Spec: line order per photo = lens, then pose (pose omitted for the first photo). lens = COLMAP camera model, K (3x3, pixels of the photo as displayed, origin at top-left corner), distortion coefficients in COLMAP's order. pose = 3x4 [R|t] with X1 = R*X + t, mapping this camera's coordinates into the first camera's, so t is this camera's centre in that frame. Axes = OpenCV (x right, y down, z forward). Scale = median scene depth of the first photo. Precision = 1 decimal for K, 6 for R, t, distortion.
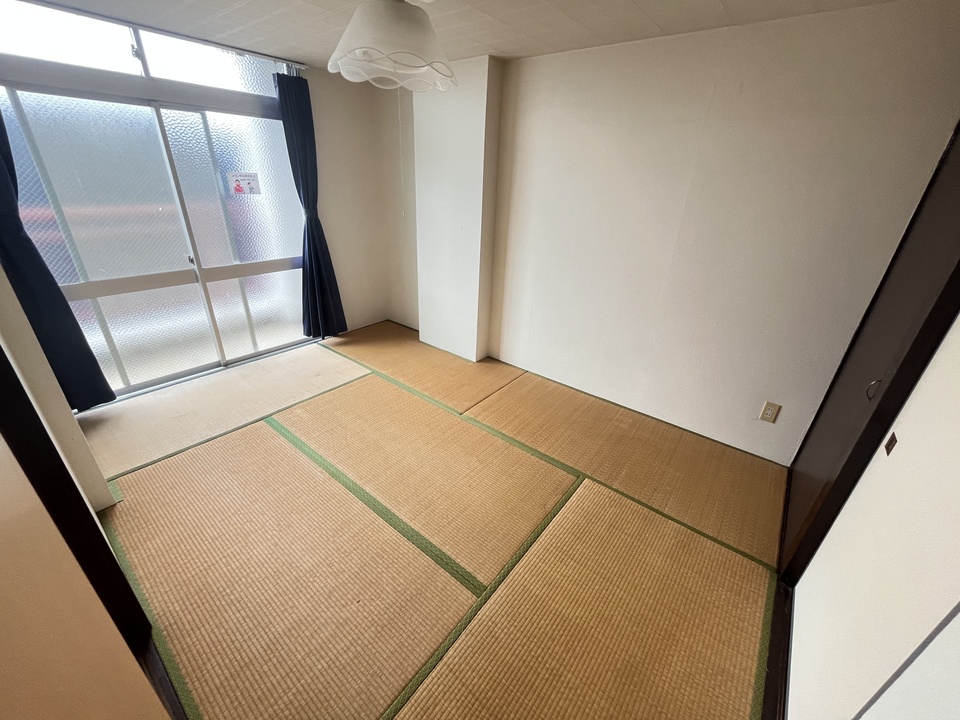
lens RADIAL K [[387.2, 0, 477.7], [0, 387.2, 358.5], [0, 0, 1]] dist [-0.012882, 0.000309]
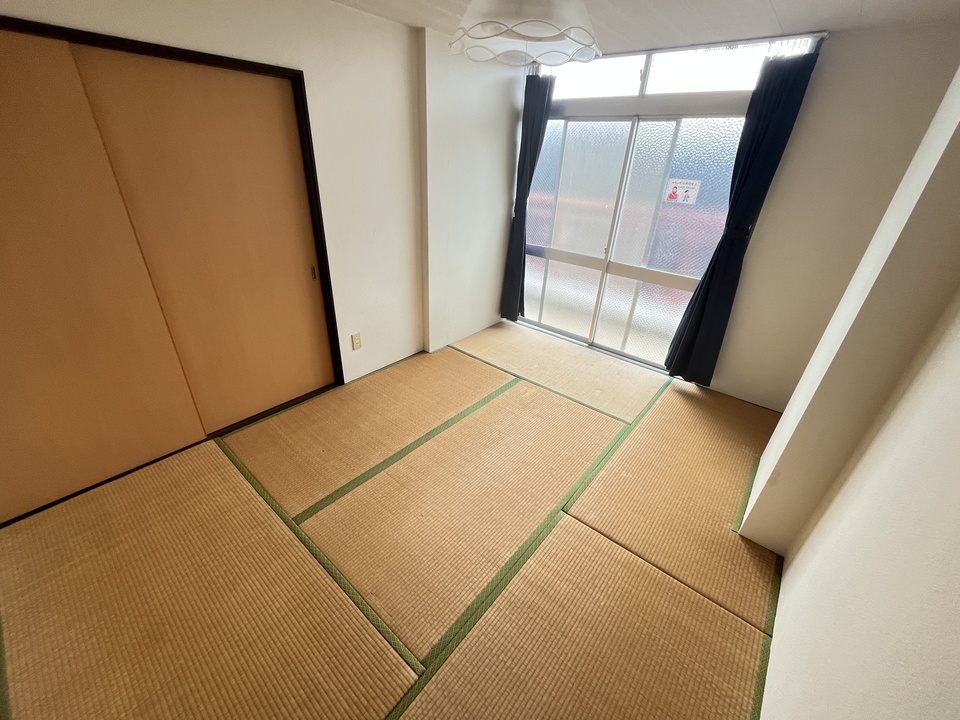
lens RADIAL K [[387.2, 0, 477.7], [0, 387.2, 358.5], [0, 0, 1]] dist [-0.012882, 0.000309]
pose [[-0.018187, 0.423199, -0.905854, 0.456458], [-0.473340, 0.794398, 0.380632, -0.257452], [0.880692, 0.435699, 0.185869, 0.576622]]
